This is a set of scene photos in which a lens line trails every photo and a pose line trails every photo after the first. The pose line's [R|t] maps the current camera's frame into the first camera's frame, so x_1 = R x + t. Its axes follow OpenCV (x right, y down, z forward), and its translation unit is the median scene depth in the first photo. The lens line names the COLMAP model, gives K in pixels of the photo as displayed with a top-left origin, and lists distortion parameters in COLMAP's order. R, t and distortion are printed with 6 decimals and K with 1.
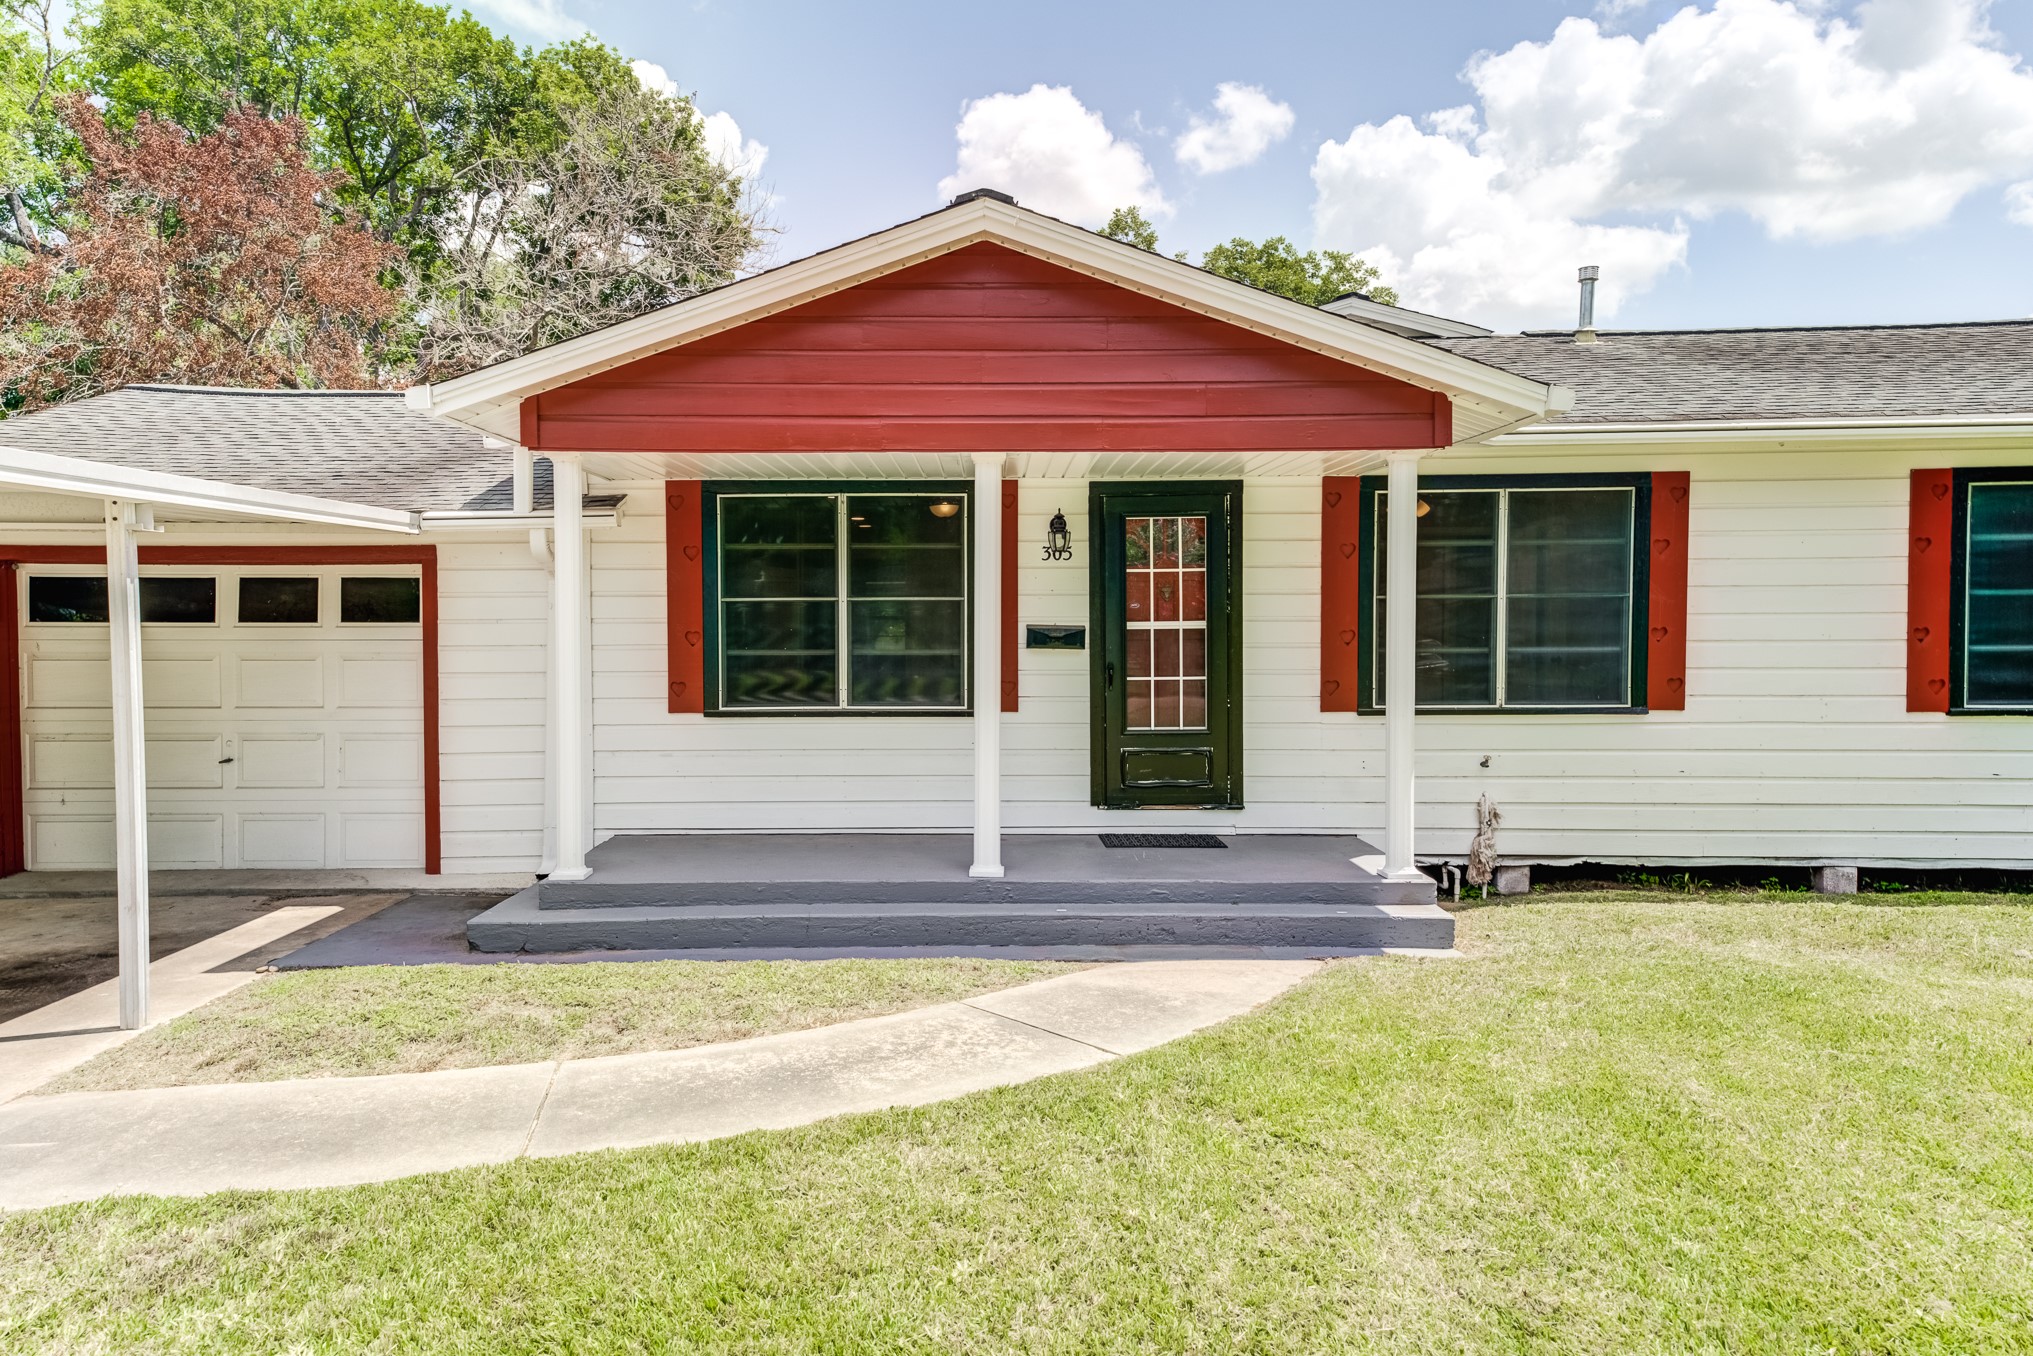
lens RADIAL K [[1388.1, 0, 1005.2], [0, 1388.1, 683.6], [0, 0, 1]] dist [0.004833, -0.010286]
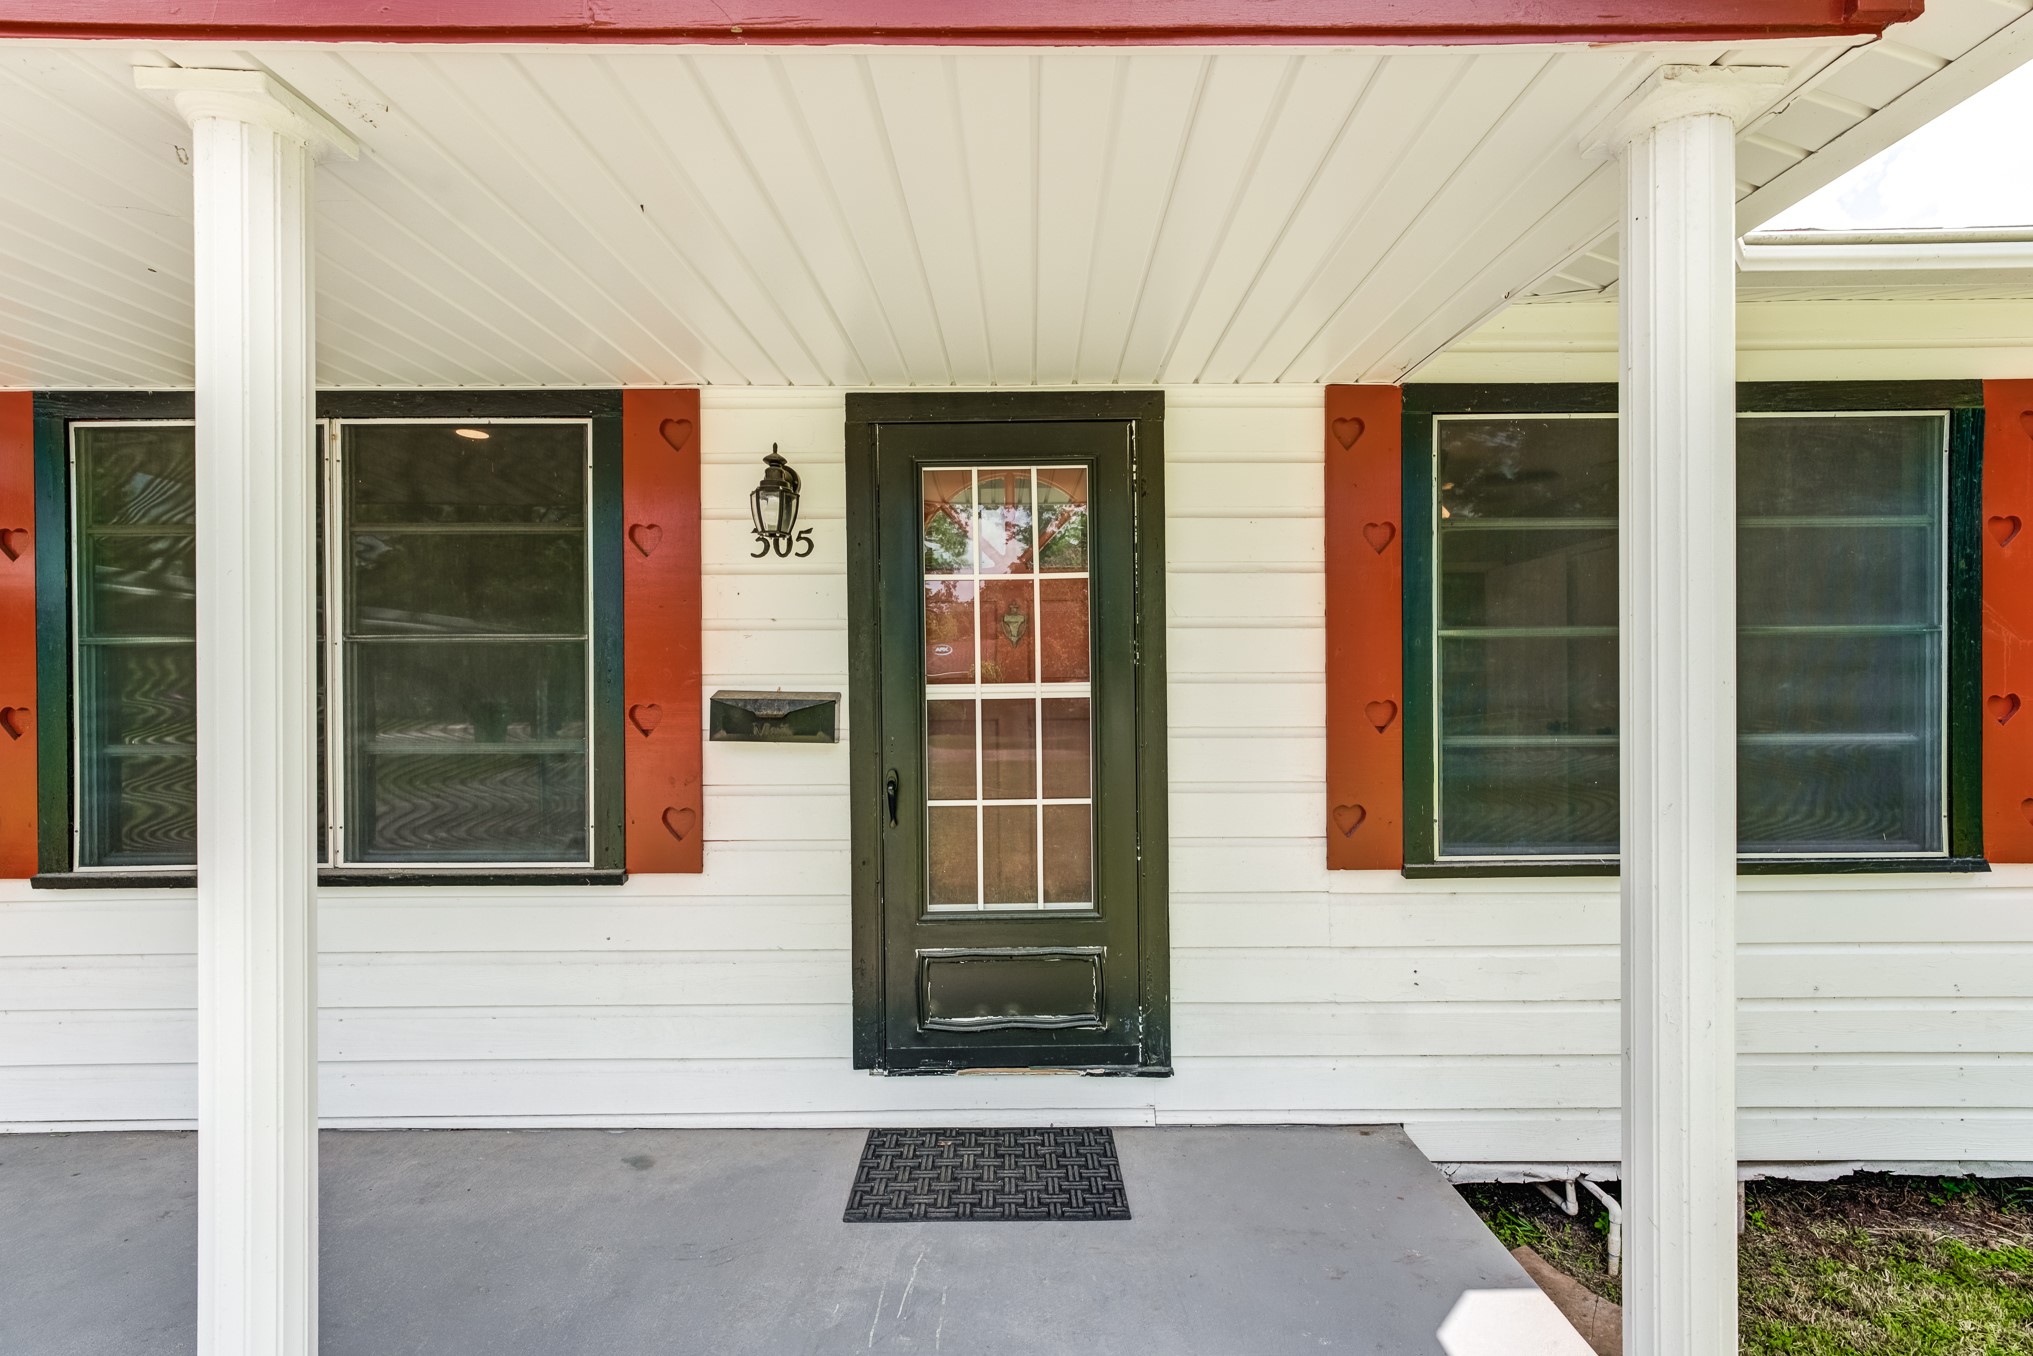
lens RADIAL K [[866.9, 0, 1020.1], [0, 866.9, 670.3], [0, 0, 1]] dist [-0.010083, -0.000735]
pose [[0.998839, -0.001610, 0.048150, 0.105934], [0.003764, 0.998995, -0.044658, -0.036015], [-0.048030, 0.044787, 0.997841, 0.700631]]
